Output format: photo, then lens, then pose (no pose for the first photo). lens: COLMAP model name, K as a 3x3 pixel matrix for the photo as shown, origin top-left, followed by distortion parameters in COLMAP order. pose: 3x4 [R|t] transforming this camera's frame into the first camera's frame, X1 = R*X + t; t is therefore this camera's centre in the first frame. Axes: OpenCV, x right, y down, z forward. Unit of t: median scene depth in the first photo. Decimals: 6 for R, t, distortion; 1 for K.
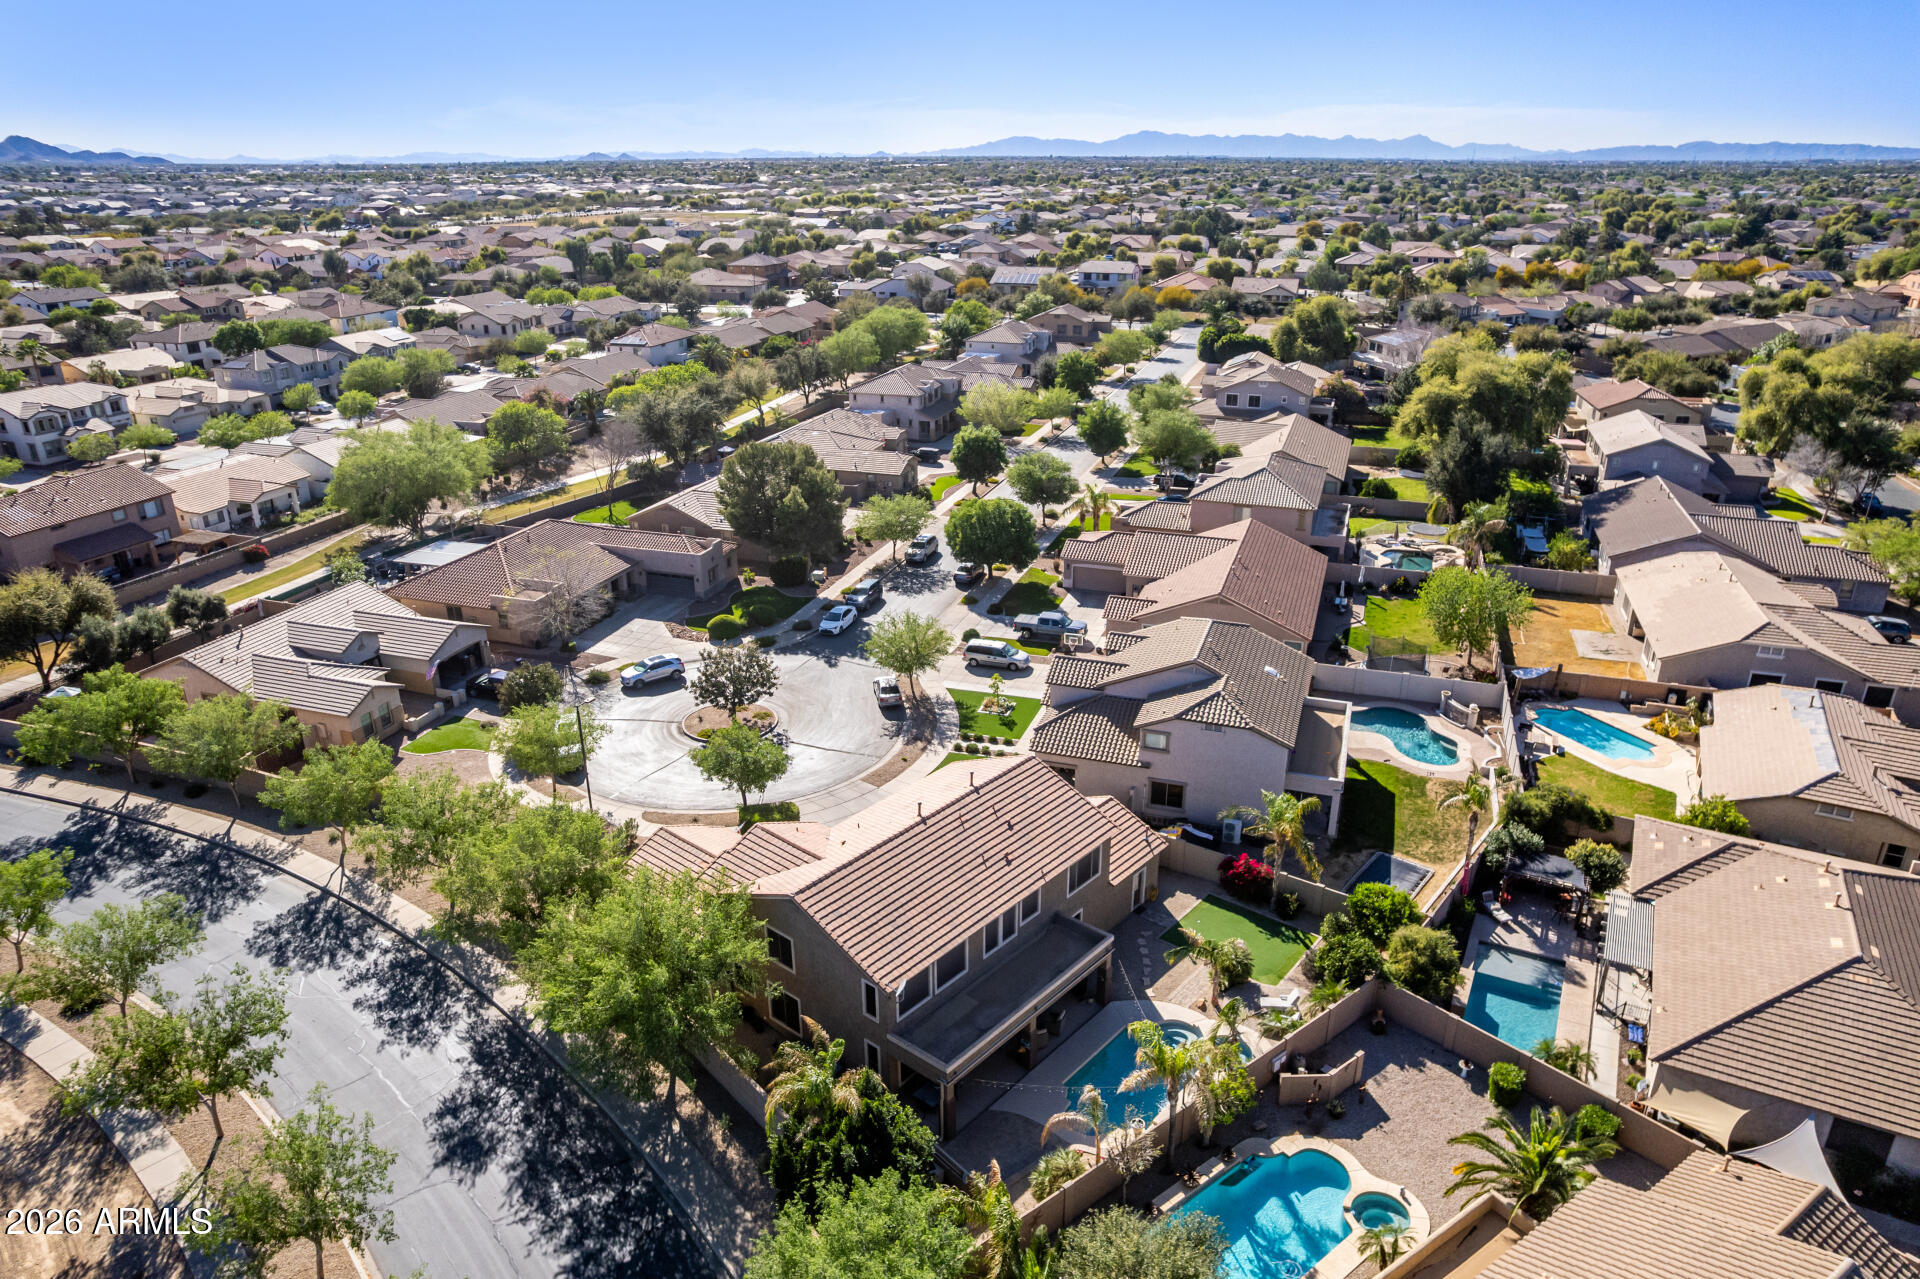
lens RADIAL K [[1220.6, 0, 960.6], [0, 1220.6, 650.0], [0, 0, 1]] dist [-0.072906, 0.060339]
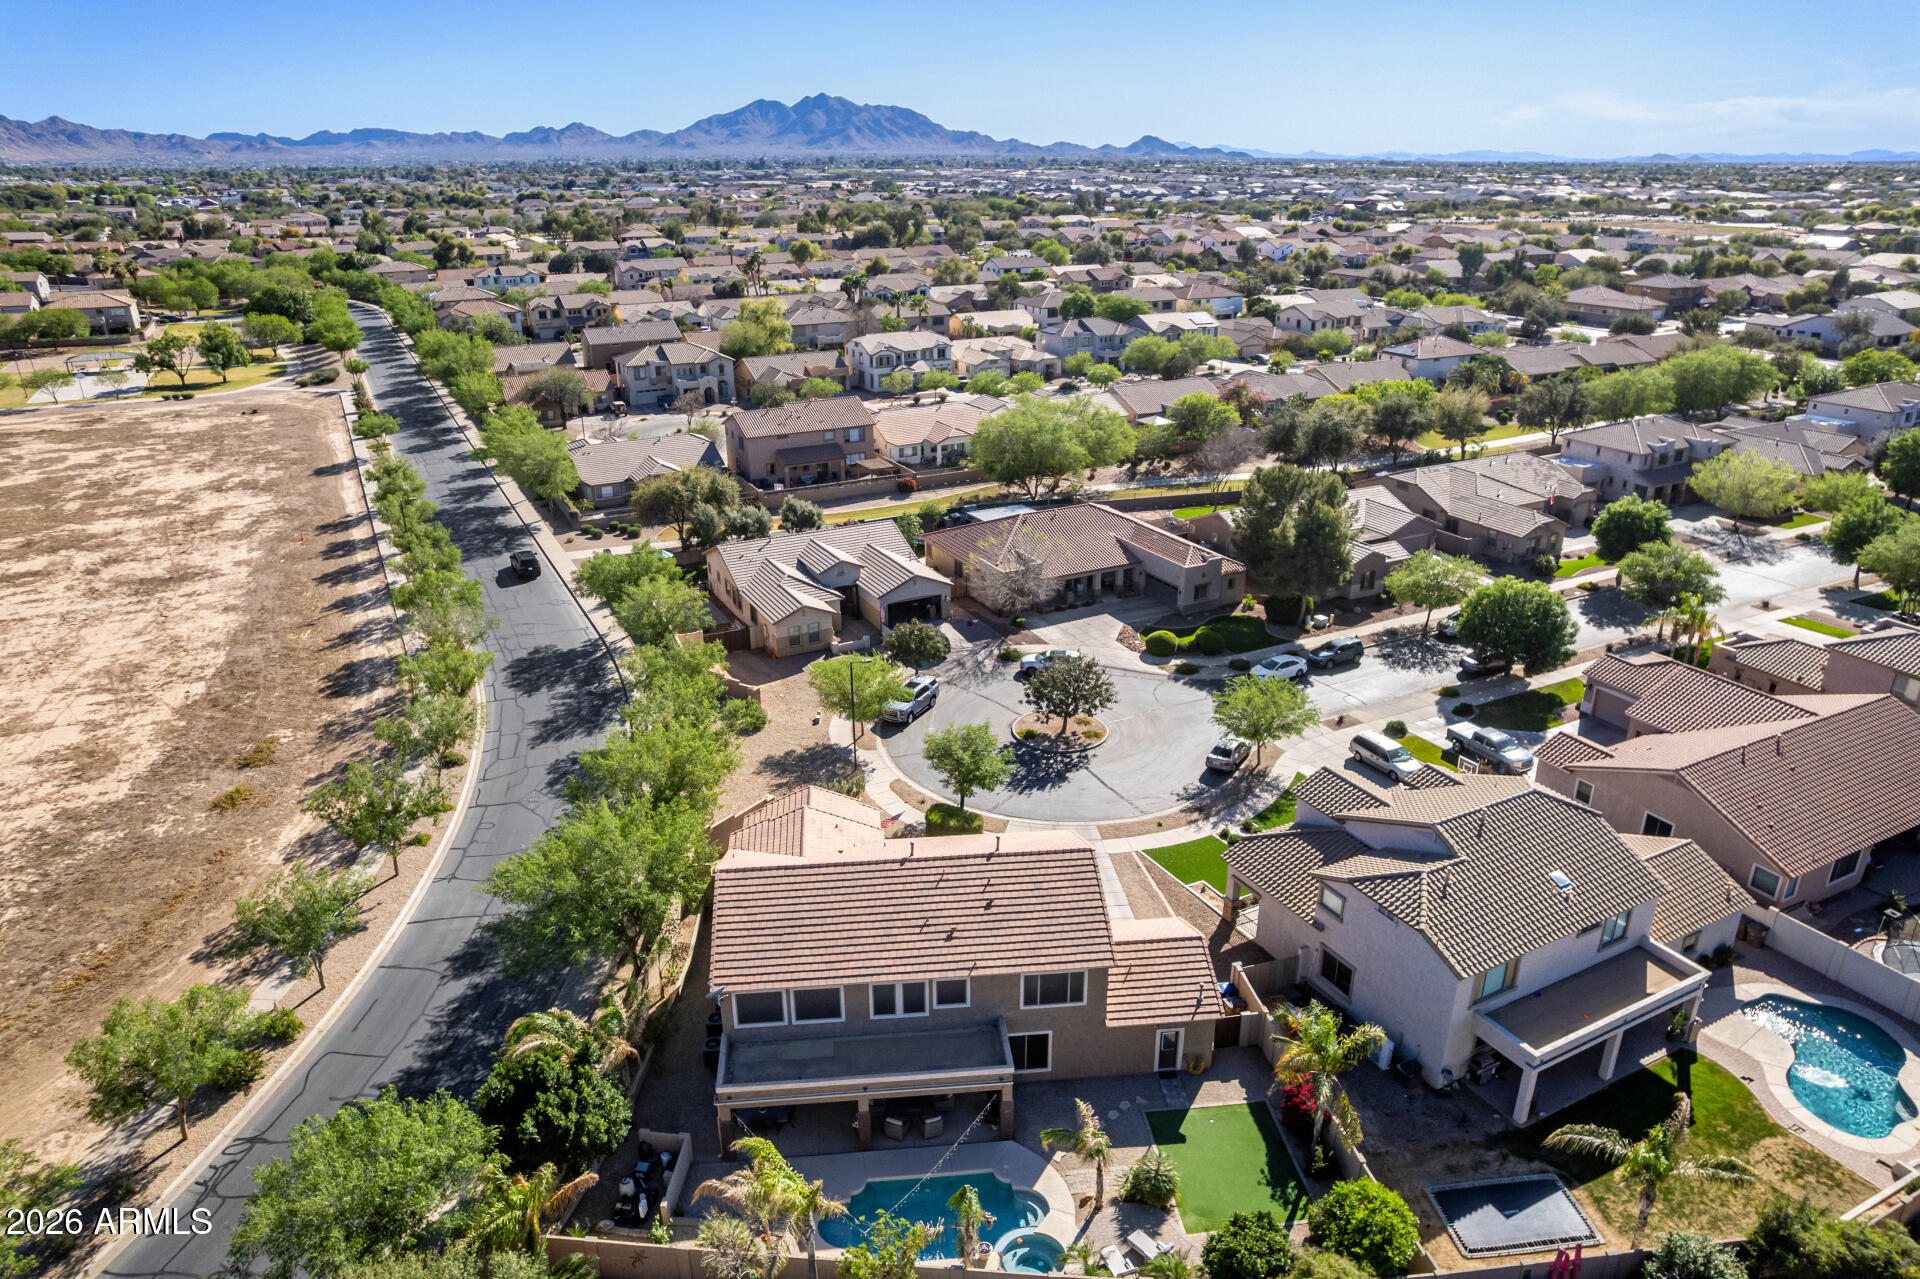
lens RADIAL K [[1220.6, 0, 960.6], [0, 1220.6, 650.0], [0, 0, 1]] dist [-0.072906, 0.060339]
pose [[0.723177, 0.261523, -0.639235, 0.317603], [-0.260948, 0.960396, 0.097701, -0.068306], [0.639469, 0.096152, 0.762780, 0.163640]]
